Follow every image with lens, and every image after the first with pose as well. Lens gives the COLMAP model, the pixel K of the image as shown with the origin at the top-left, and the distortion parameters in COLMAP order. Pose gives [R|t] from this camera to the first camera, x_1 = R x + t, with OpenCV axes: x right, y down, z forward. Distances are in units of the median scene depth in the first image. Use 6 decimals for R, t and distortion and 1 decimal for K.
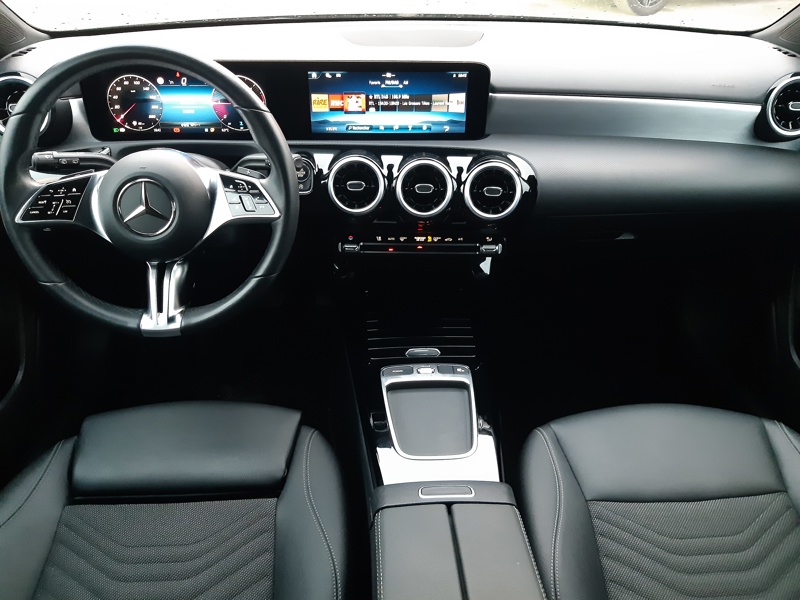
lens RADIAL K [[611.6, 0, 400.0], [0, 611.6, 300.0], [0, 0, 1]] dist [0.072435, -0.114723]
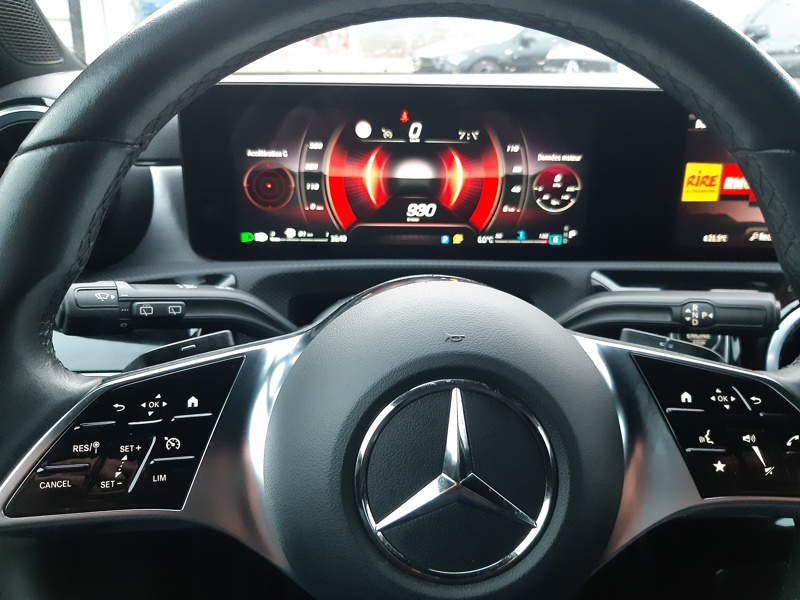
lens RADIAL K [[630.7, 0, 400.0], [0, 630.7, 300.0], [0, 0, 1]] dist [0.032878, -0.081624]
pose [[0.999726, 0.008025, 0.021984, -0.368214], [-0.003058, 0.976107, -0.217270, -0.136476], [-0.023202, 0.217143, 0.975864, 0.581057]]
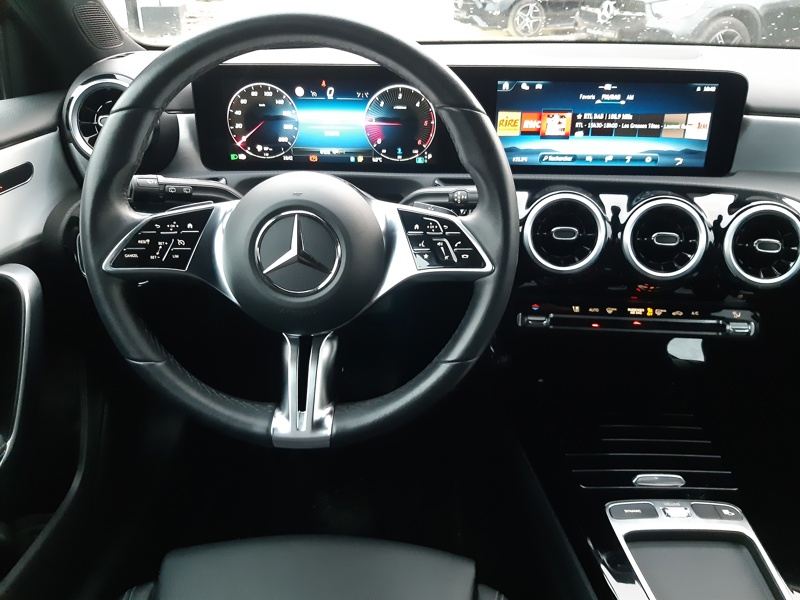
lens RADIAL K [[611.6, 0, 400.0], [0, 611.6, 300.0], [0, 0, 1]] dist [0.072435, -0.114723]
pose [[0.998335, 0.027907, -0.050486, -0.220715], [-0.033660, 0.992566, -0.116957, -0.021210], [0.046847, 0.118462, 0.991853, 0.294777]]
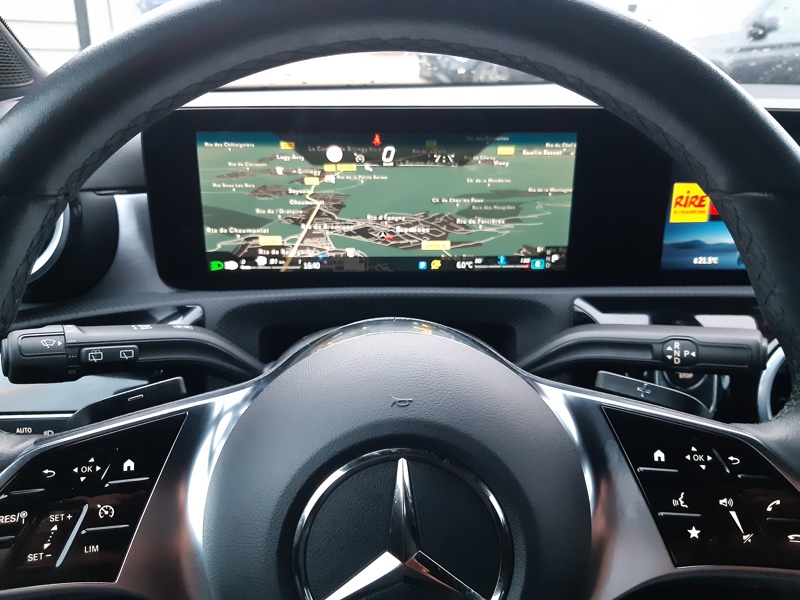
lens RADIAL K [[625.6, 0, 400.0], [0, 625.6, 300.0], [0, 0, 1]] dist [0.034269, -0.076592]
pose [[0.999980, -0.000238, 0.006345, -0.343412], [0.001570, 0.977528, -0.210800, -0.163827], [-0.006152, 0.210805, 0.977509, 0.595306]]
